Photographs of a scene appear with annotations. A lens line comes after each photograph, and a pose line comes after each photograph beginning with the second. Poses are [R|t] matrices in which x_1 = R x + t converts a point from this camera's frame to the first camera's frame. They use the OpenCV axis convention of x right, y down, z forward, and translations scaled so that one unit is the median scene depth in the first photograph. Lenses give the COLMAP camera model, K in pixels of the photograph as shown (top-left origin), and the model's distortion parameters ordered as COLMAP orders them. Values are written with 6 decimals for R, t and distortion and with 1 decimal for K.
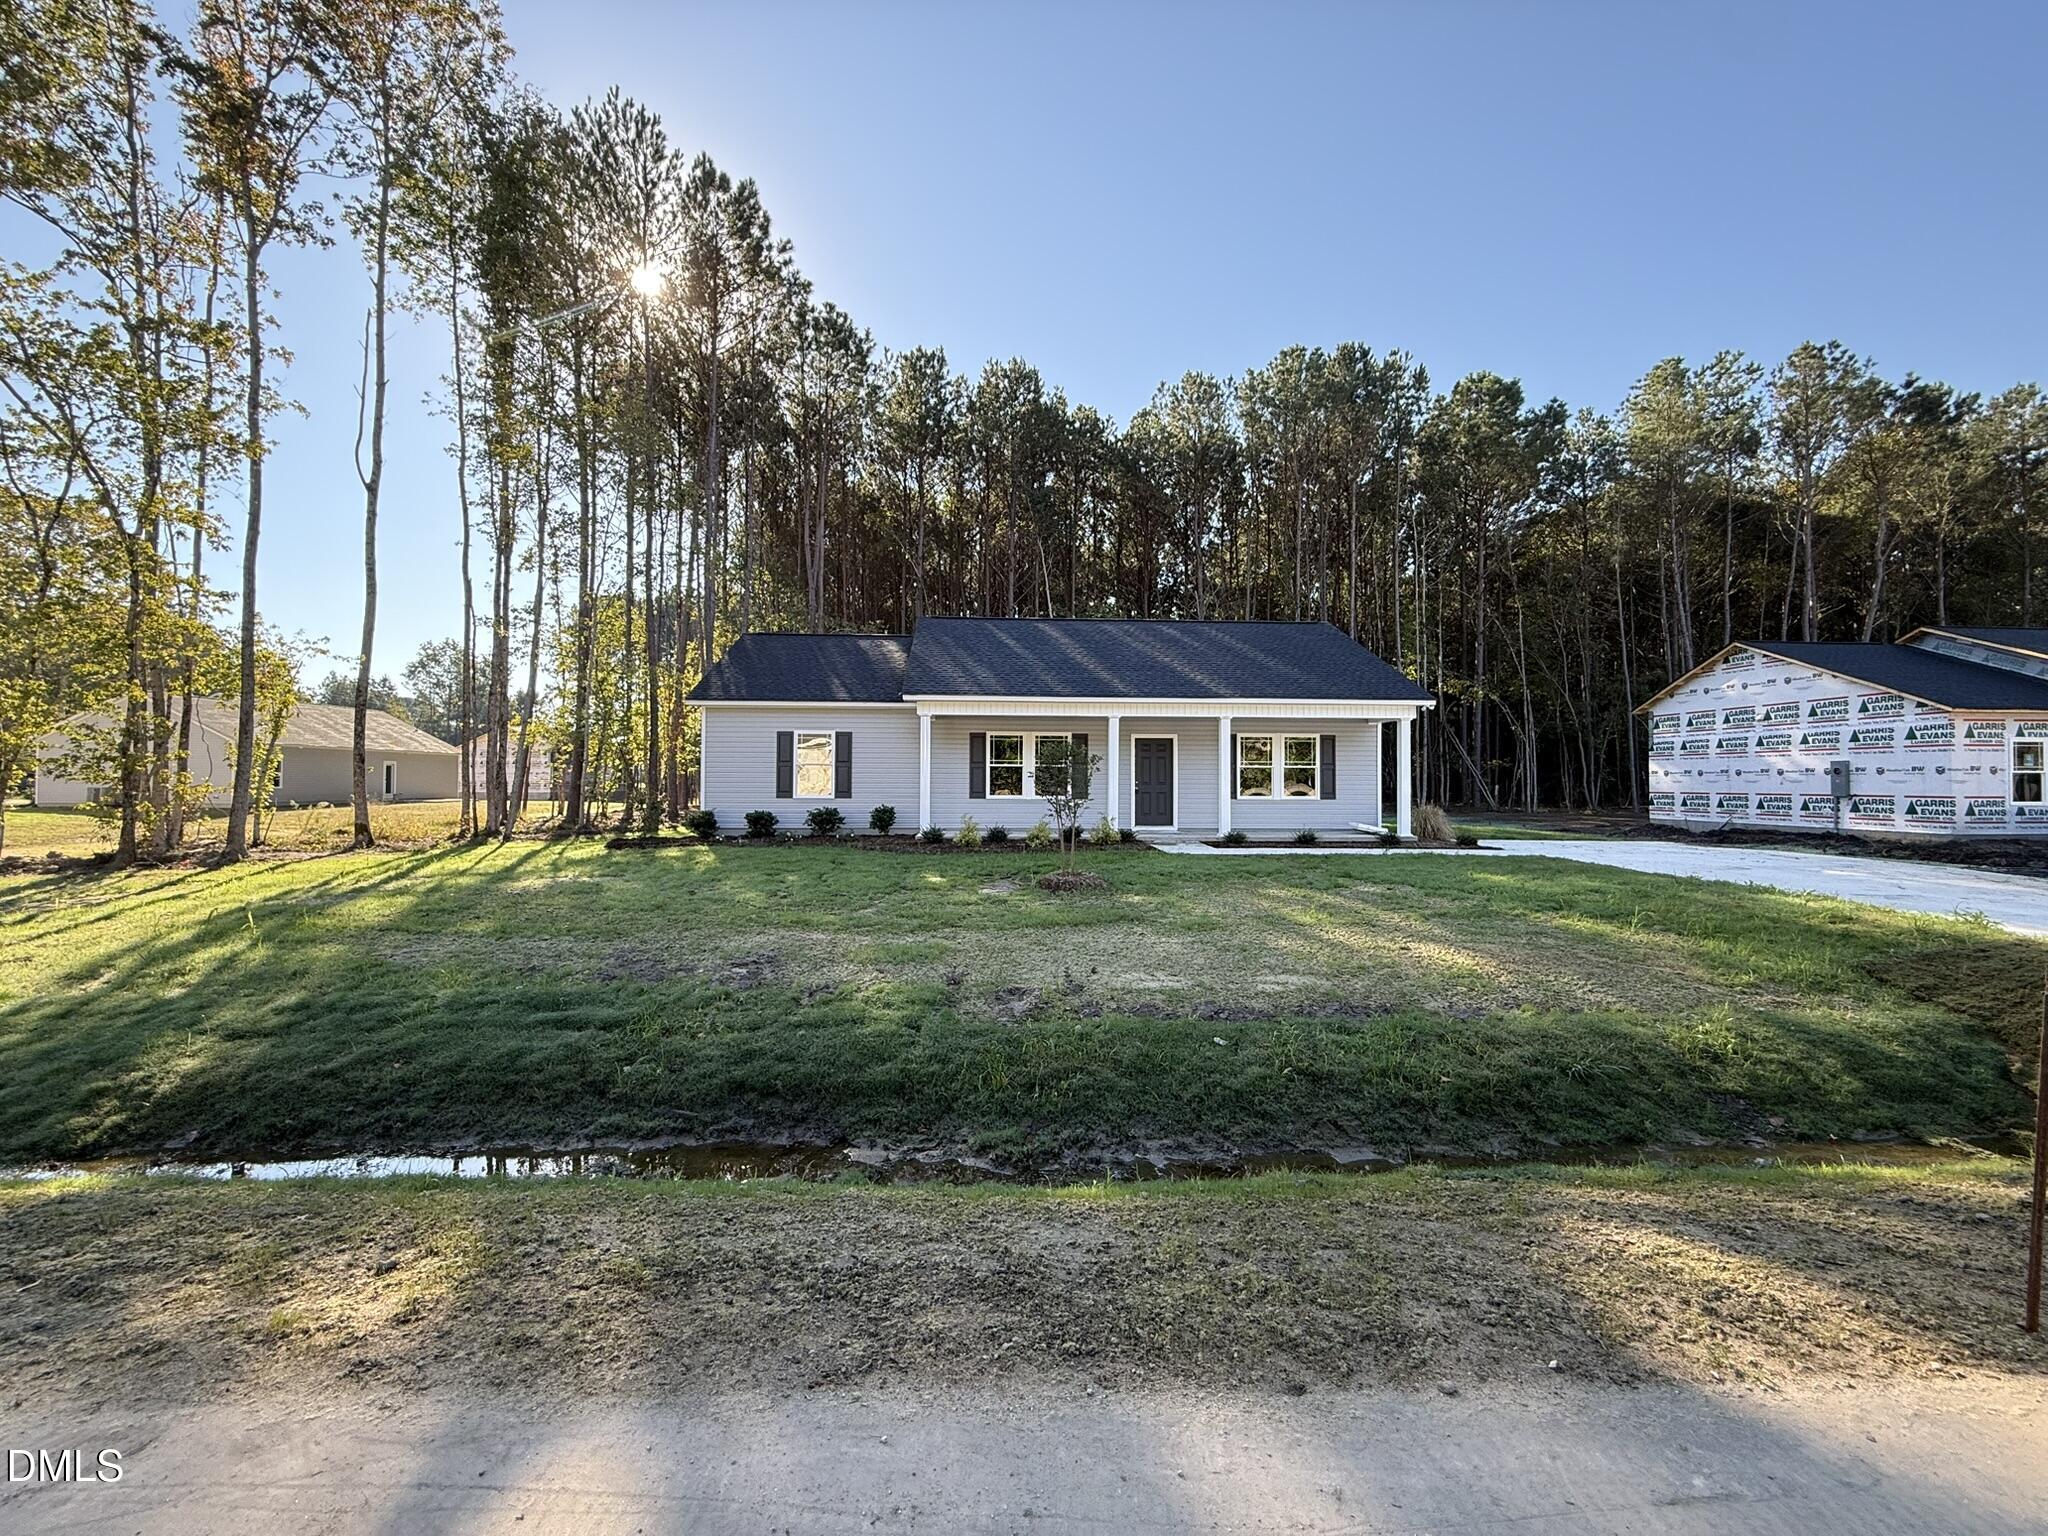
lens RADIAL K [[807.5, 0, 1024.0], [0, 807.5, 768.0], [0, 0, 1]] dist [-0.000467, 0.000229]
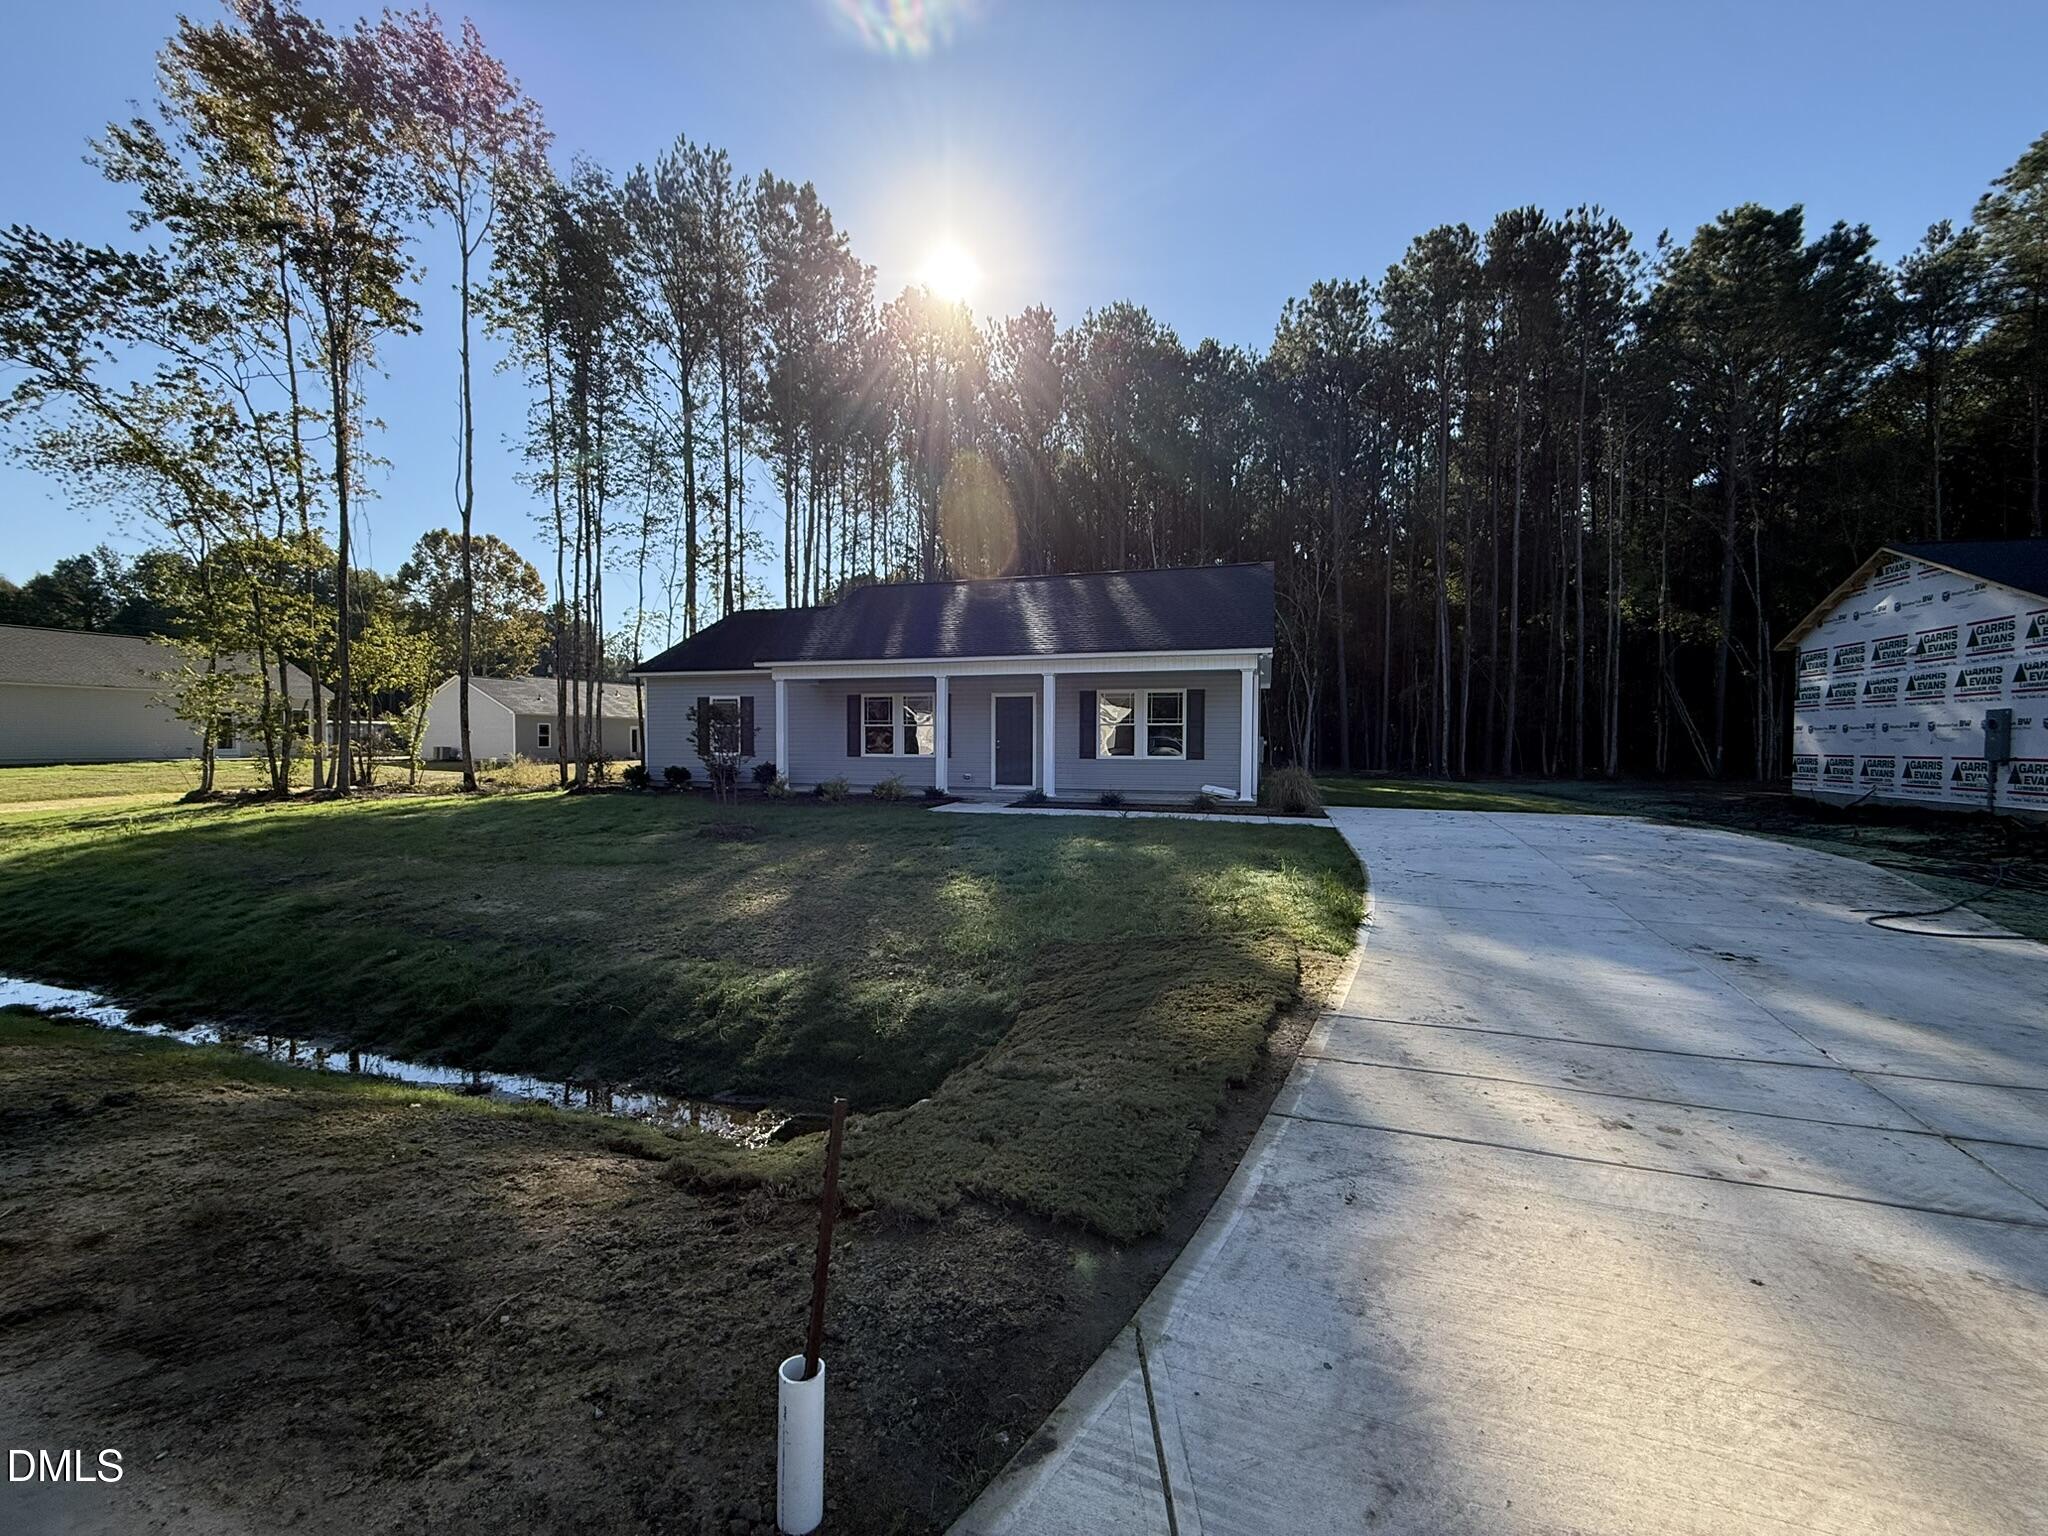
lens RADIAL K [[807.5, 0, 1024.0], [0, 807.5, 768.0], [0, 0, 1]] dist [-0.000467, 0.000229]
pose [[0.940881, 0.010330, -0.338581, 0.510830], [0.005859, 0.998889, 0.046756, 0.004470], [0.338688, -0.045976, 0.939775, 0.069317]]
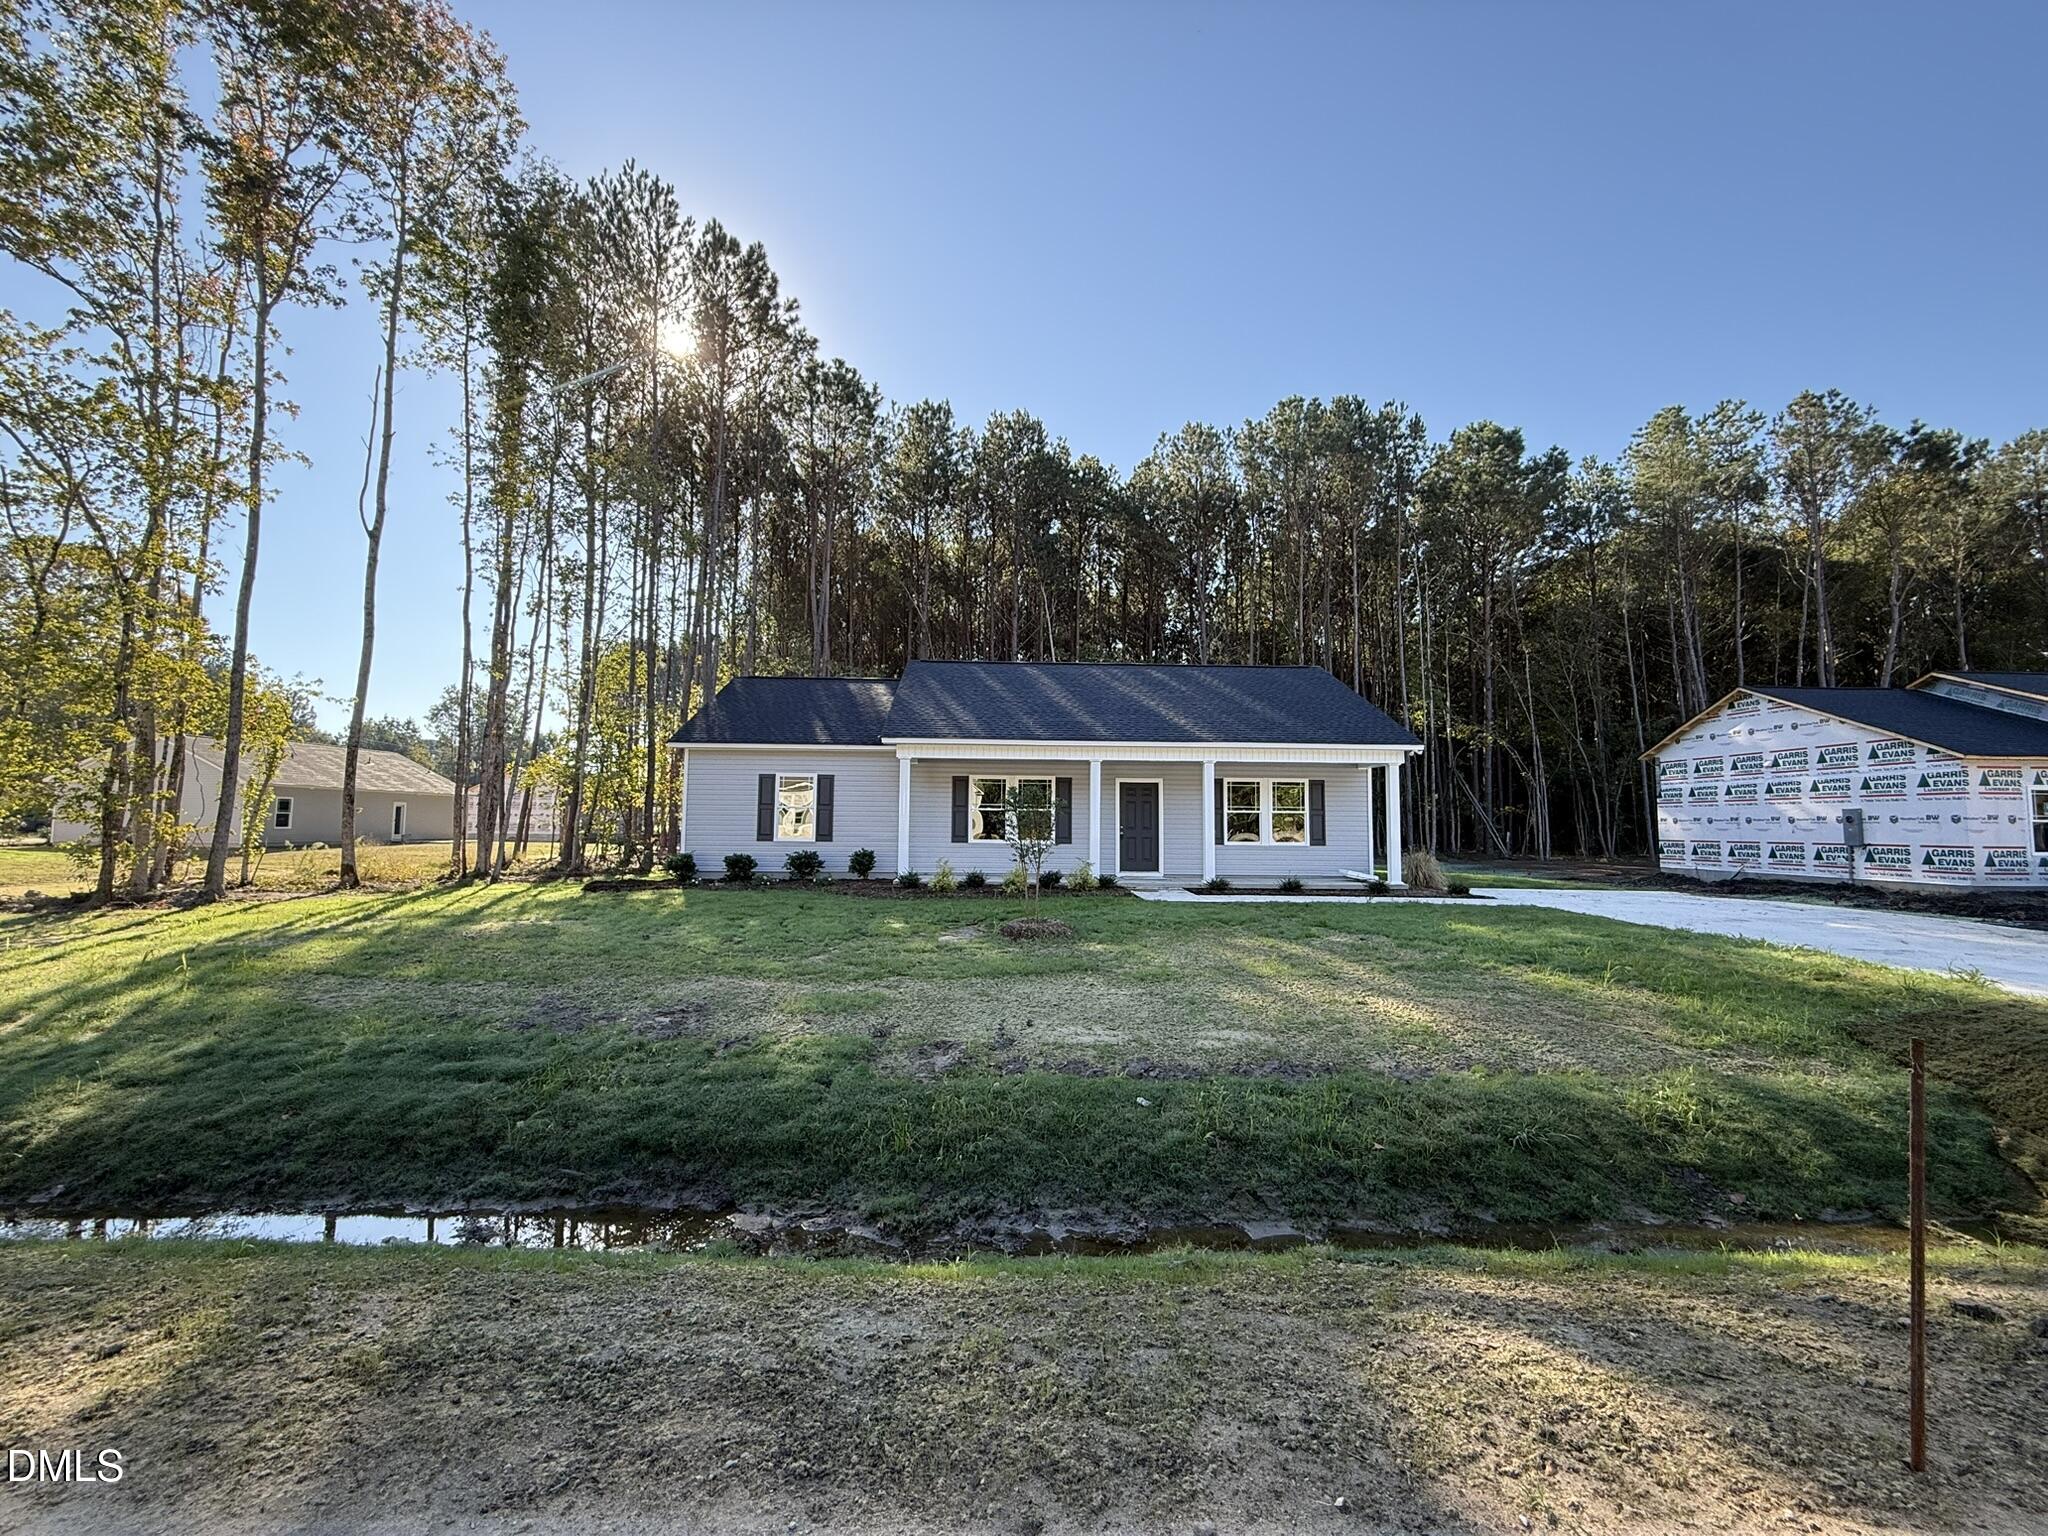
lens RADIAL K [[807.5, 0, 1024.0], [0, 807.5, 768.0], [0, 0, 1]] dist [-0.000467, 0.000229]
pose [[0.999783, 0.003886, -0.020443, 0.040538], [-0.004996, 0.998498, -0.054551, 0.000065], [0.020201, 0.054642, 0.998302, 0.010373]]
